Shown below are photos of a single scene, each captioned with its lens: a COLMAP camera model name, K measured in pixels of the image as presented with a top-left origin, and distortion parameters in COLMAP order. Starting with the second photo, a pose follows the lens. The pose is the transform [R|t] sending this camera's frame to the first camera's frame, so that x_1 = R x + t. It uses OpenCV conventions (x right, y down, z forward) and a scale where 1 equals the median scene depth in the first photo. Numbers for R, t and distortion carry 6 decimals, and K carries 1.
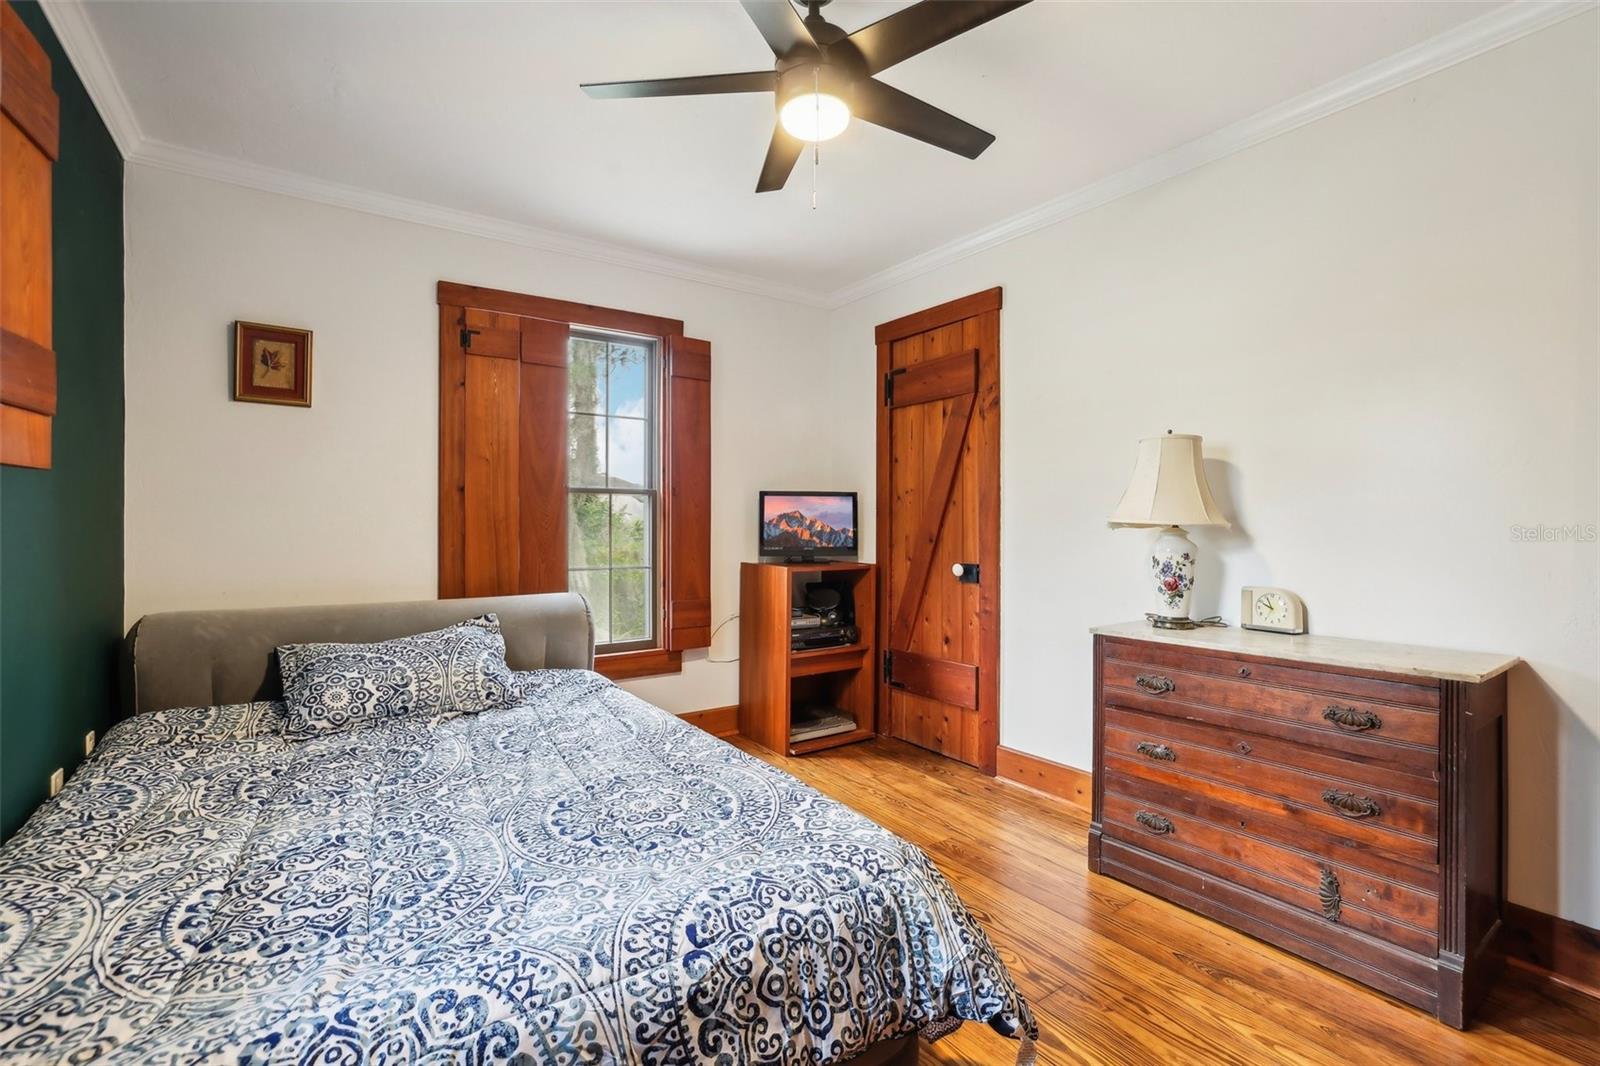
lens RADIAL K [[706.8, 0, 769.7], [0, 706.8, 528.0], [0, 0, 1]] dist [-0.003878, -0.000157]
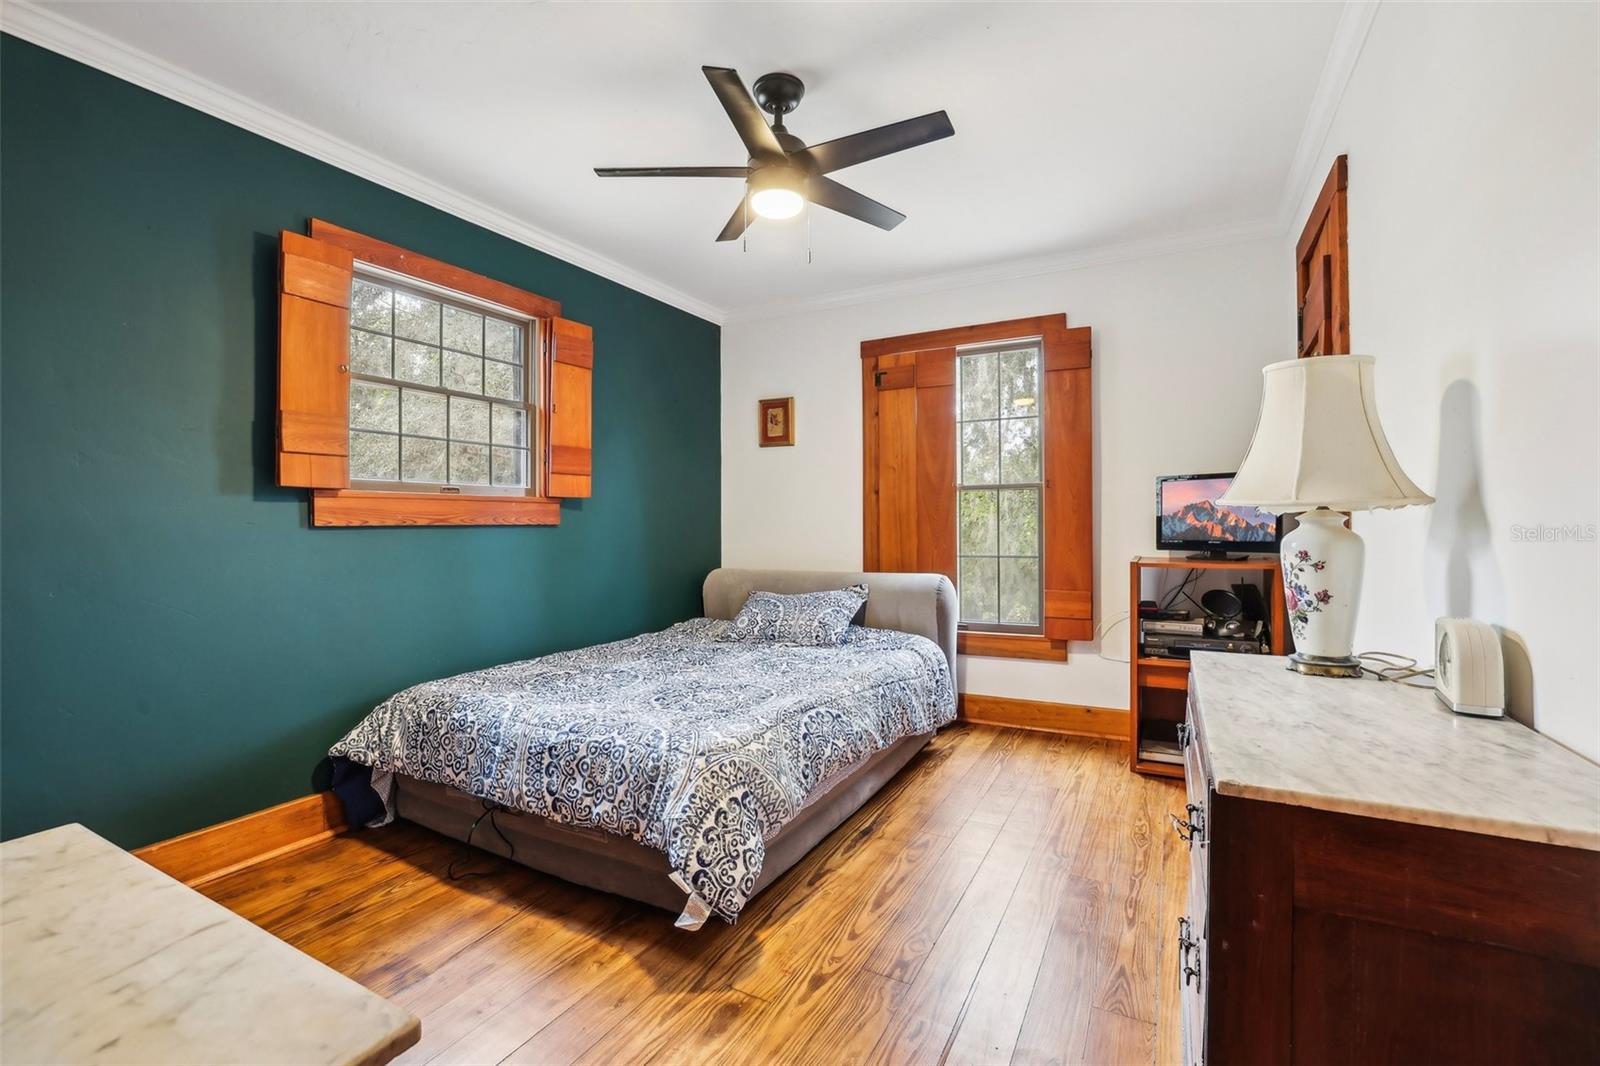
lens RADIAL K [[706.8, 0, 769.7], [0, 706.8, 528.0], [0, 0, 1]] dist [-0.003878, -0.000157]
pose [[0.450413, 0.007535, -0.892789, 0.671627], [-0.003908, 0.999971, 0.006468, 0.004123], [0.892812, 0.000576, 0.450429, 0.215840]]
